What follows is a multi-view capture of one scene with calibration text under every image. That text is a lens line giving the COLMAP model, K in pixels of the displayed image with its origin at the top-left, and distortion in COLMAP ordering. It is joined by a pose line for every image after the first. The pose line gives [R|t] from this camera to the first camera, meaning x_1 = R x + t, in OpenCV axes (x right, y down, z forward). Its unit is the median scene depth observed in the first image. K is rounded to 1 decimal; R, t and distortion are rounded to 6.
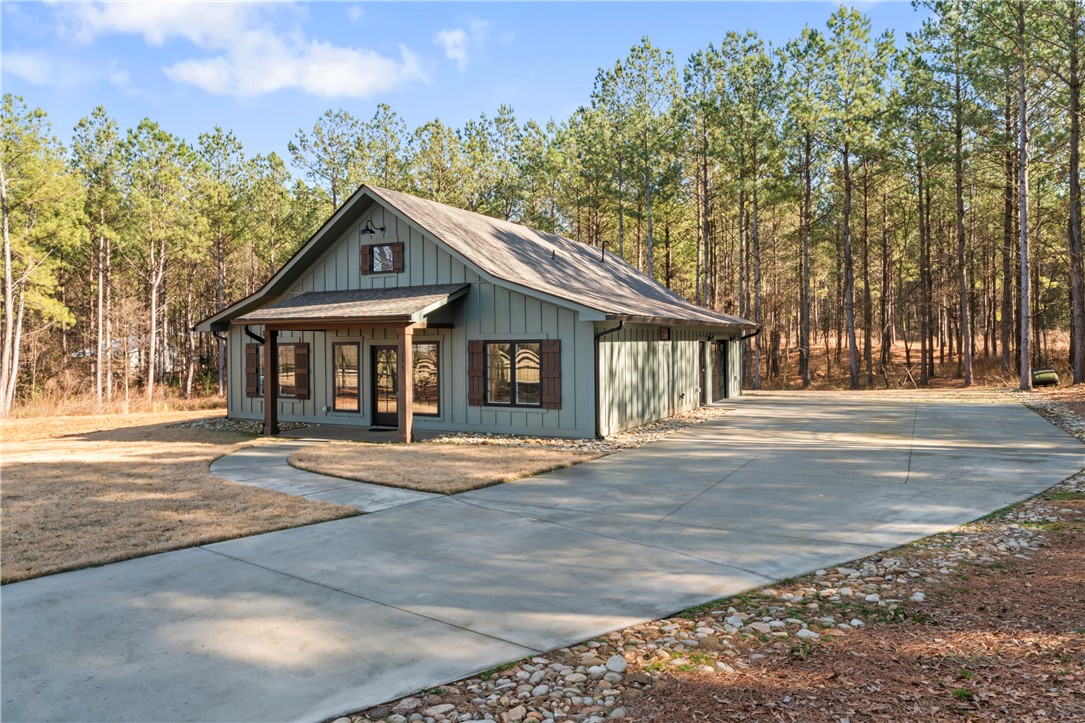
lens RADIAL K [[753.3, 0, 542.5], [0, 753.3, 361.5], [0, 0, 1]] dist [-0.002318, -0.000402]
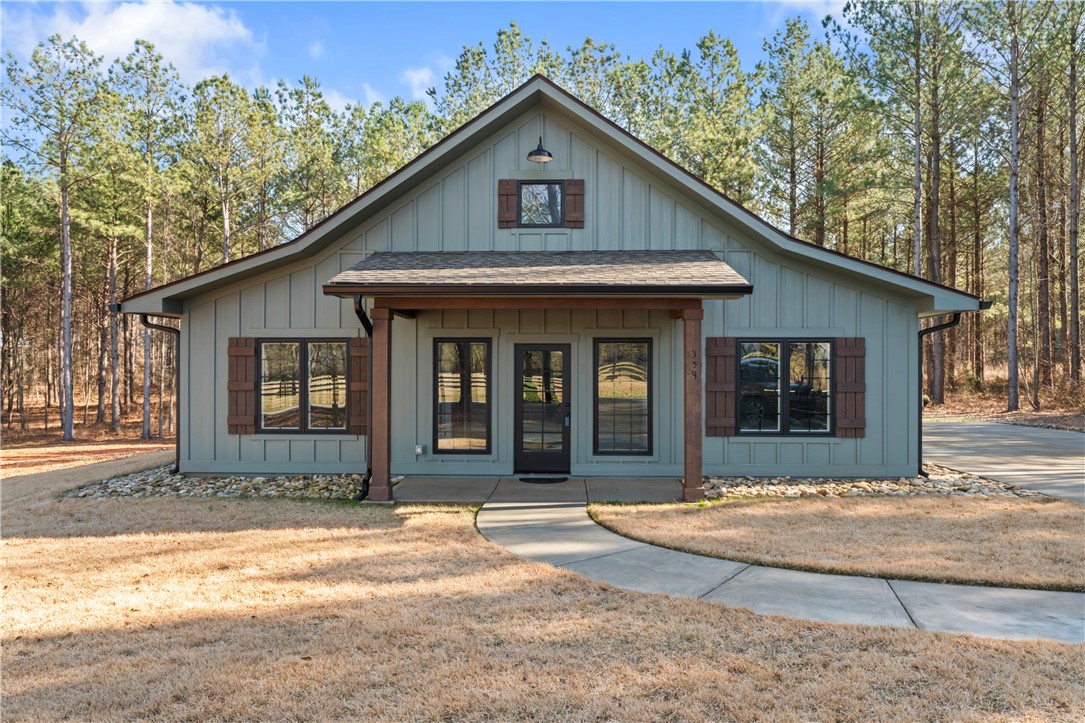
lens RADIAL K [[710.5, 0, 542.4], [0, 710.5, 380.5], [0, 0, 1]] dist [0.001365, -0.000925]
pose [[0.892656, 0.001229, 0.450738, -0.470107], [0.000652, 0.999992, -0.004017, 0.011167], [-0.450739, 0.003880, 0.892647, 0.473306]]
